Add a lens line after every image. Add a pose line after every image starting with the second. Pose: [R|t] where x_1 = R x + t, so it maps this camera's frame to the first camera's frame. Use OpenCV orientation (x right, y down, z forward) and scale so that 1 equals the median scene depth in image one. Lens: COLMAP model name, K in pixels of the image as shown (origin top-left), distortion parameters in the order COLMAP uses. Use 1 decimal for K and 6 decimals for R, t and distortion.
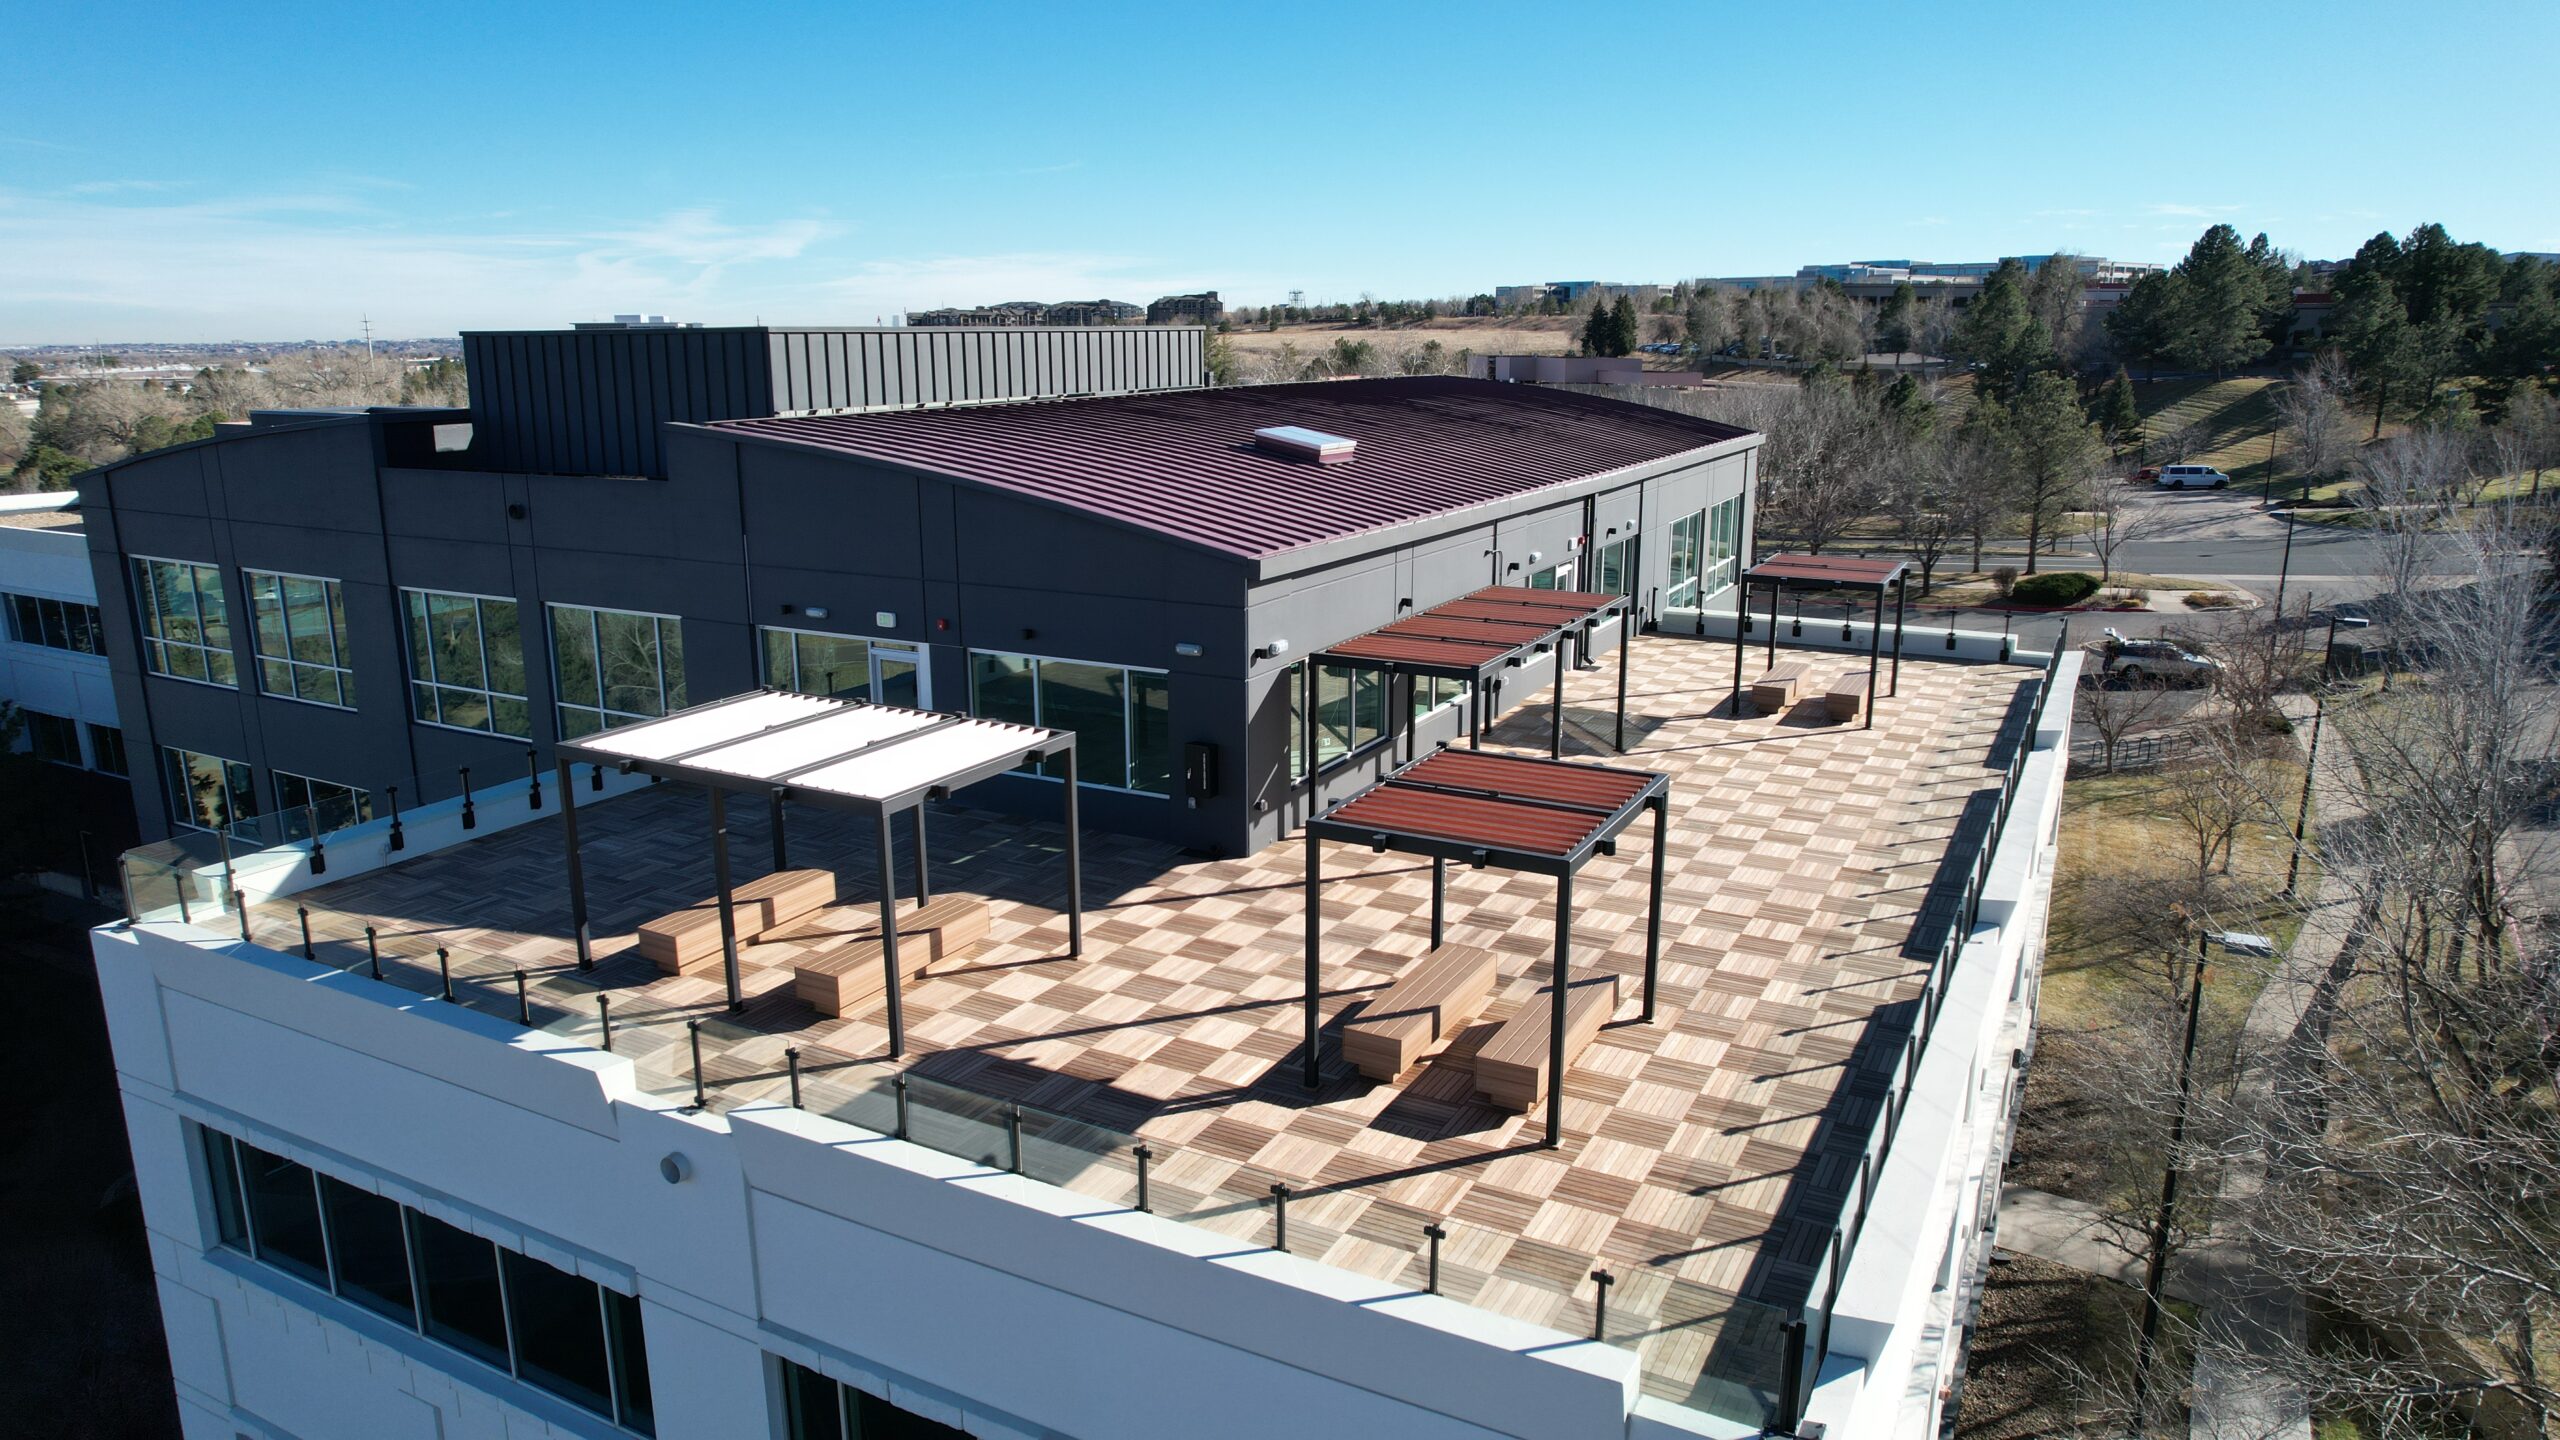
lens RADIAL K [[1625.4, 0, 1280.0], [0, 1625.4, 720.0], [0, 0, 1]] dist [-0.084809, 0.080947]
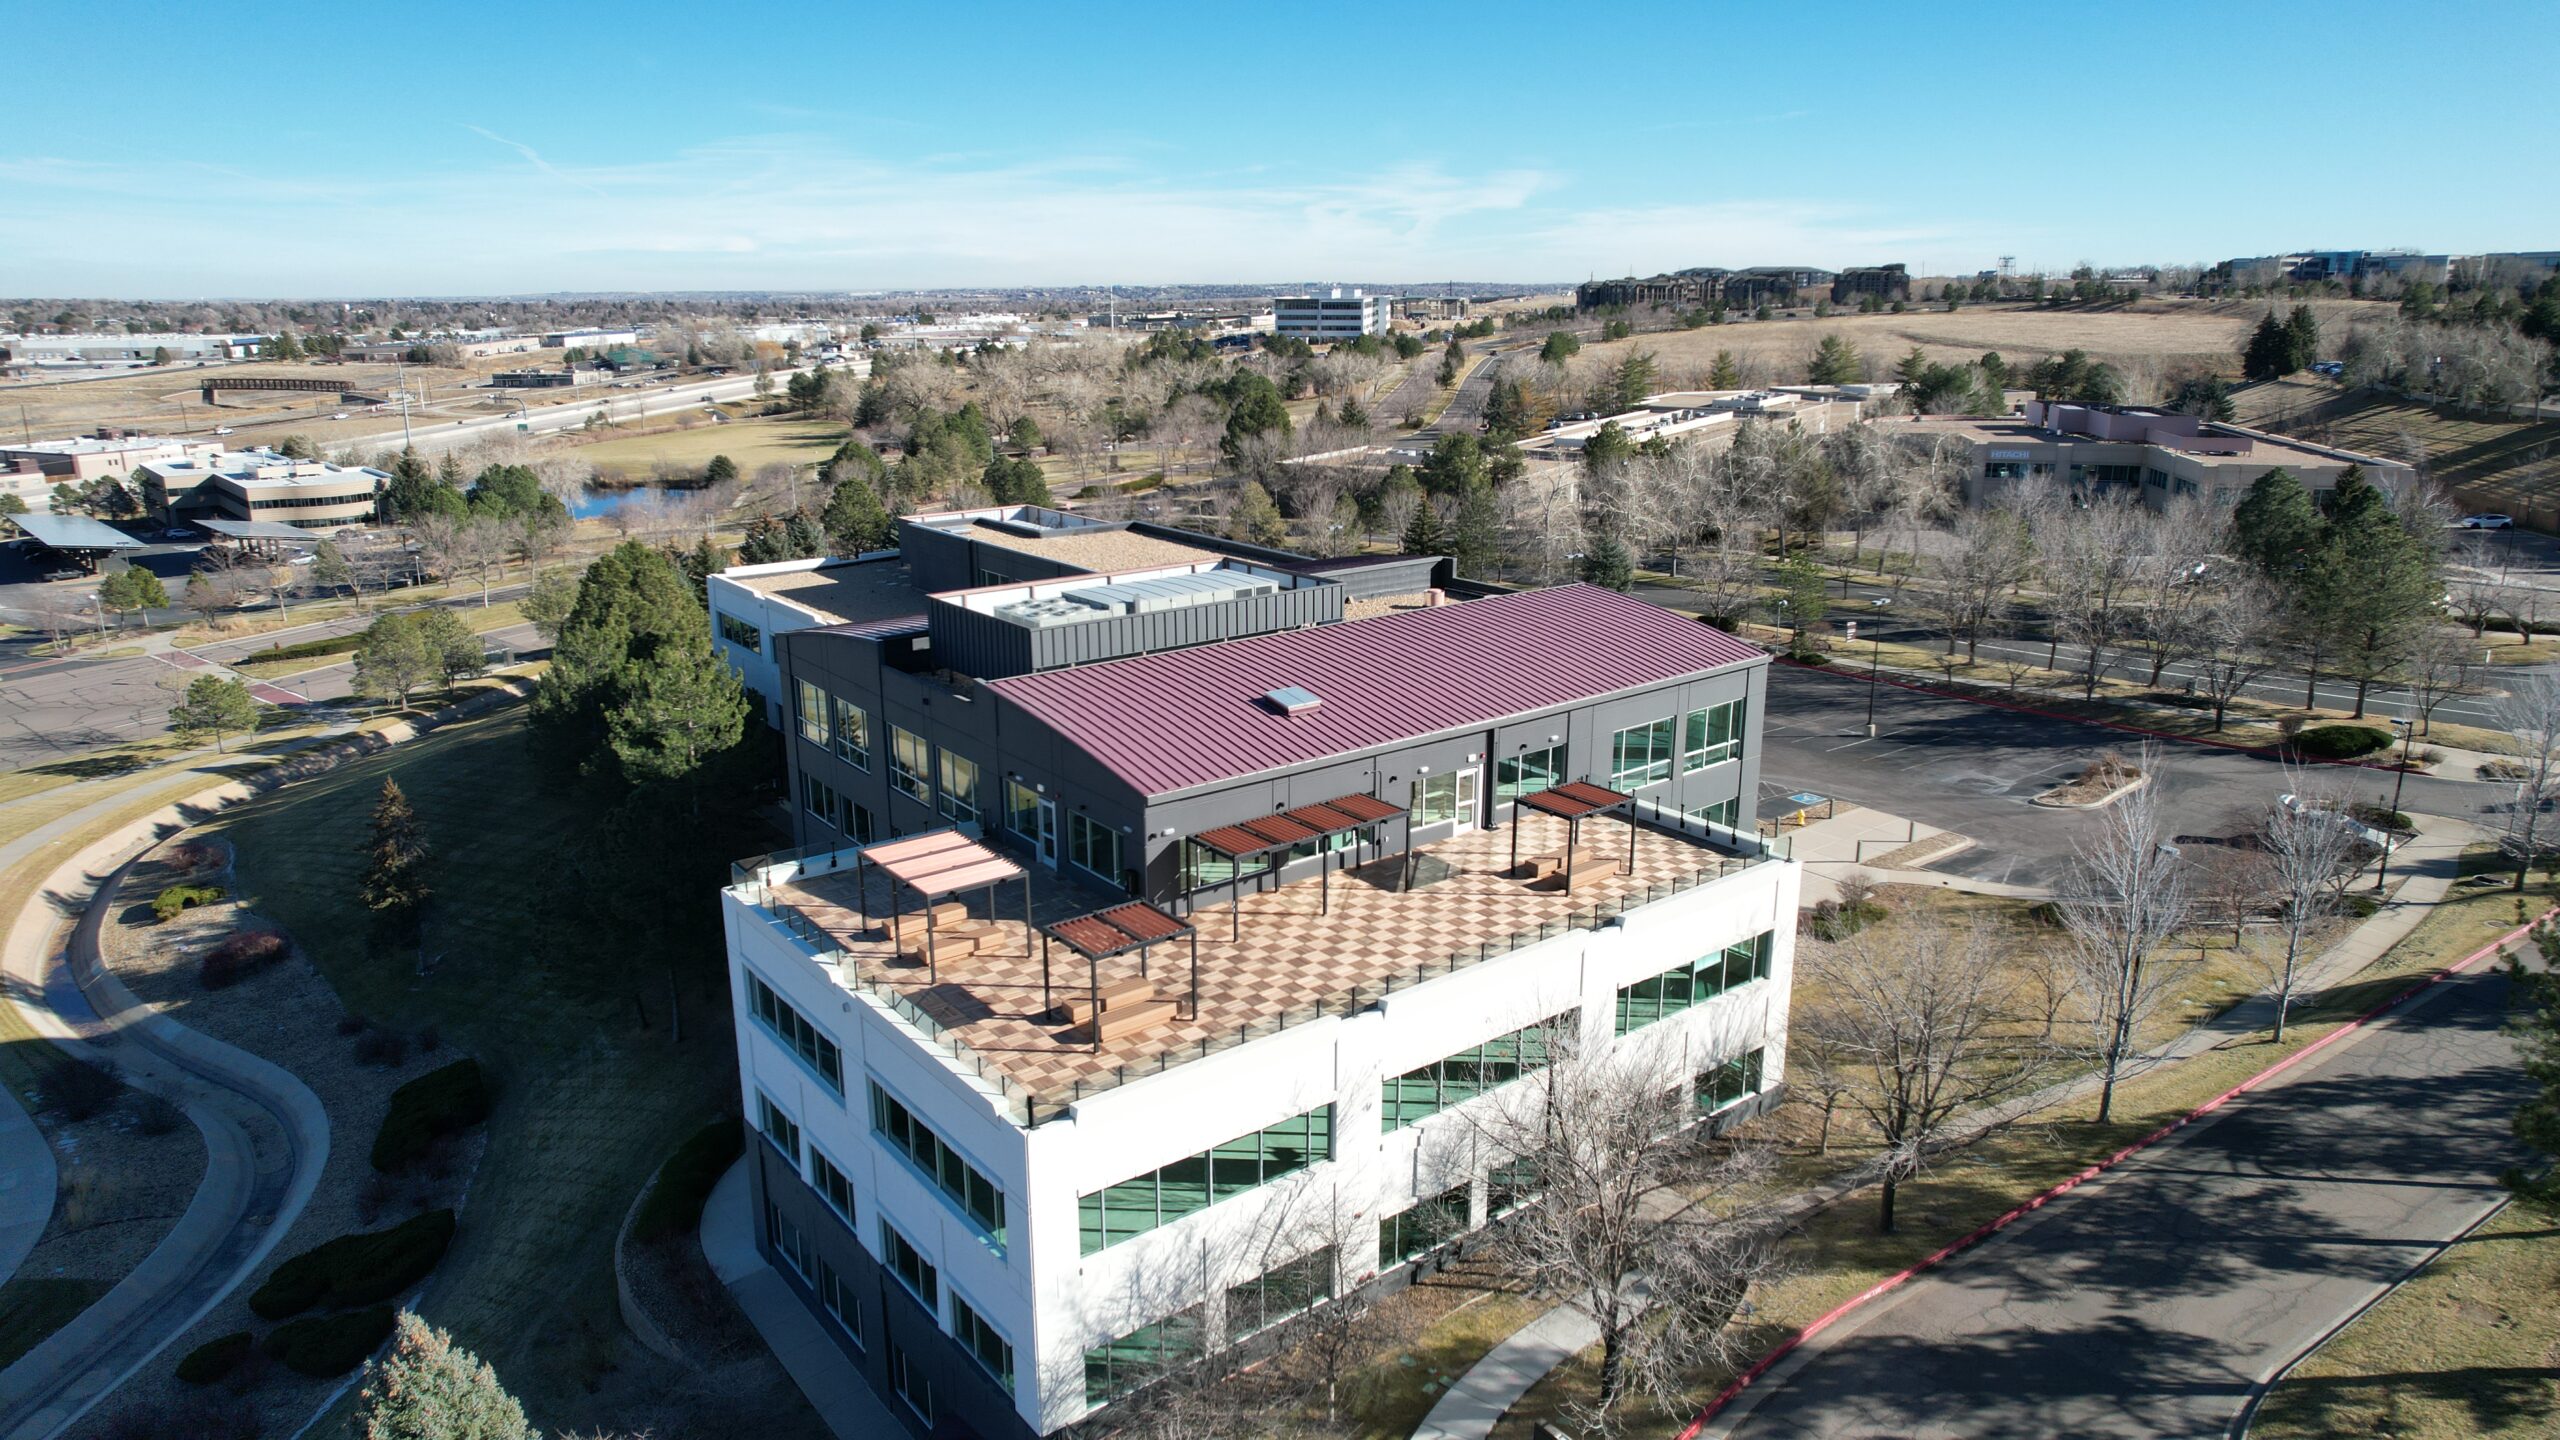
lens RADIAL K [[1625.4, 0, 1280.0], [0, 1625.4, 720.0], [0, 0, 1]] dist [-0.084809, 0.080947]
pose [[0.914151, 0.103902, -0.391832, 1.058496], [-0.092329, 0.994555, 0.048321, -0.339817], [0.394719, -0.007995, 0.918767, -1.036803]]
